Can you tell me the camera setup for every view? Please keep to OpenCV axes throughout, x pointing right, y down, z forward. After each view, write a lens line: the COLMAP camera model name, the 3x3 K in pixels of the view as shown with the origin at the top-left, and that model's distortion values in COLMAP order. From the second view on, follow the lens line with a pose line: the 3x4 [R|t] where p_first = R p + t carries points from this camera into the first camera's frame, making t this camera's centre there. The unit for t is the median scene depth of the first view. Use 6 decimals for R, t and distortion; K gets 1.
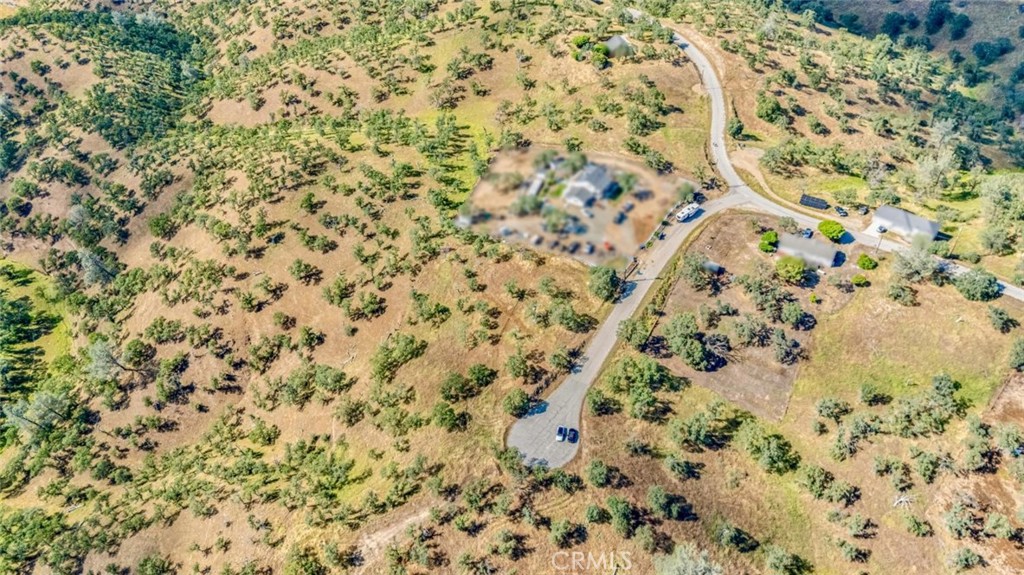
lens RADIAL K [[744.8, 0, 508.1], [0, 744.8, 283.5], [0, 0, 1]] dist [0.059406, -0.044937]
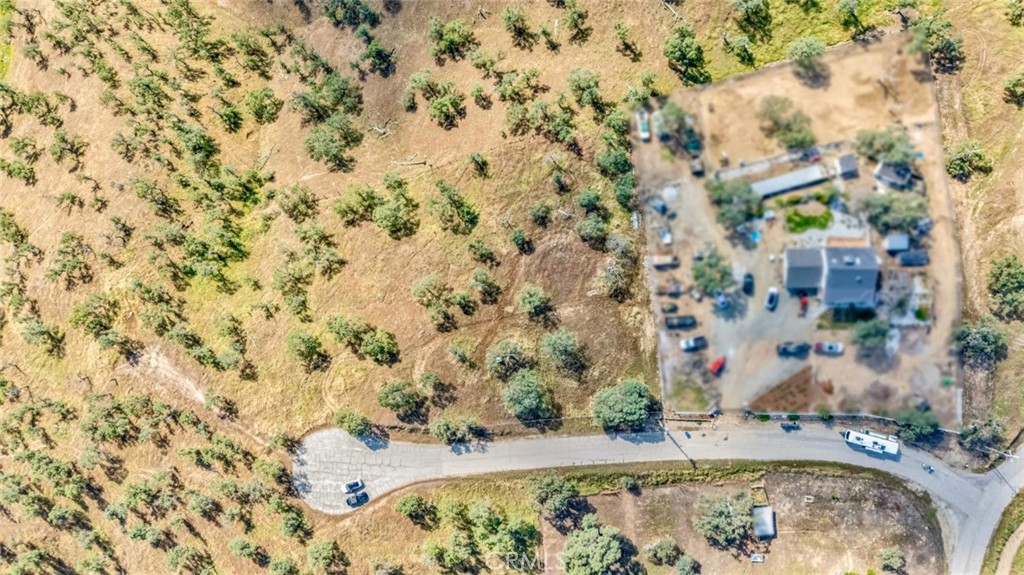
lens RADIAL K [[744.8, 0, 507.9], [0, 744.8, 292.4], [0, 0, 1]] dist [0.059406, -0.044937]
pose [[0.544090, 0.839026, 0.001055, -0.011144], [-0.540264, 0.349386, 0.765535, -0.444647], [0.641935, -0.417090, 0.643393, 0.508895]]
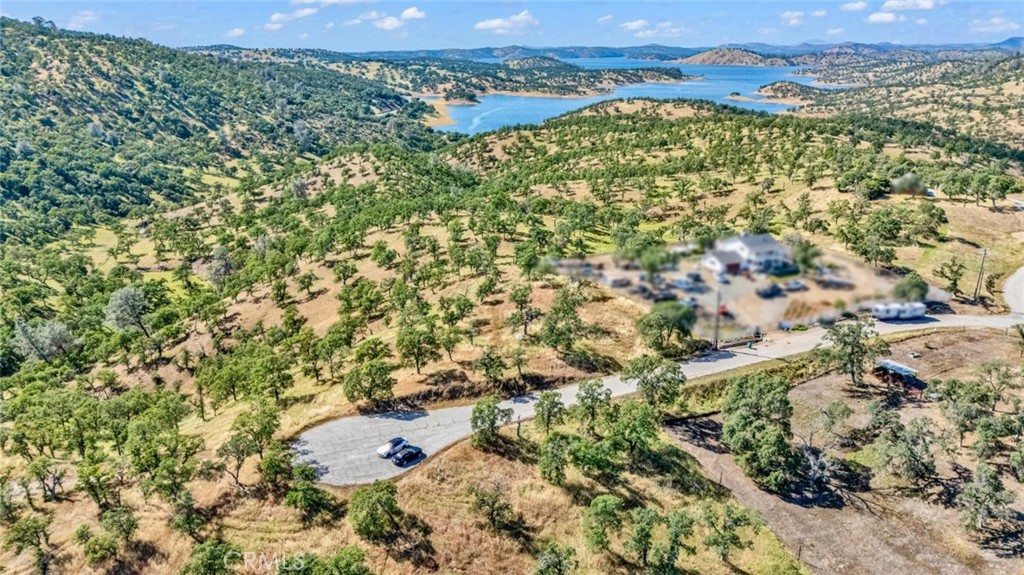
lens RADIAL K [[744.8, 0, 512.9], [0, 744.8, 288.9], [0, 0, 1]] dist [0.059406, -0.044937]
pose [[0.848135, 0.185495, -0.496244, 0.281517], [-0.366268, 0.882083, -0.296271, 0.171701], [0.382772, 0.433036, 0.816067, 0.430194]]
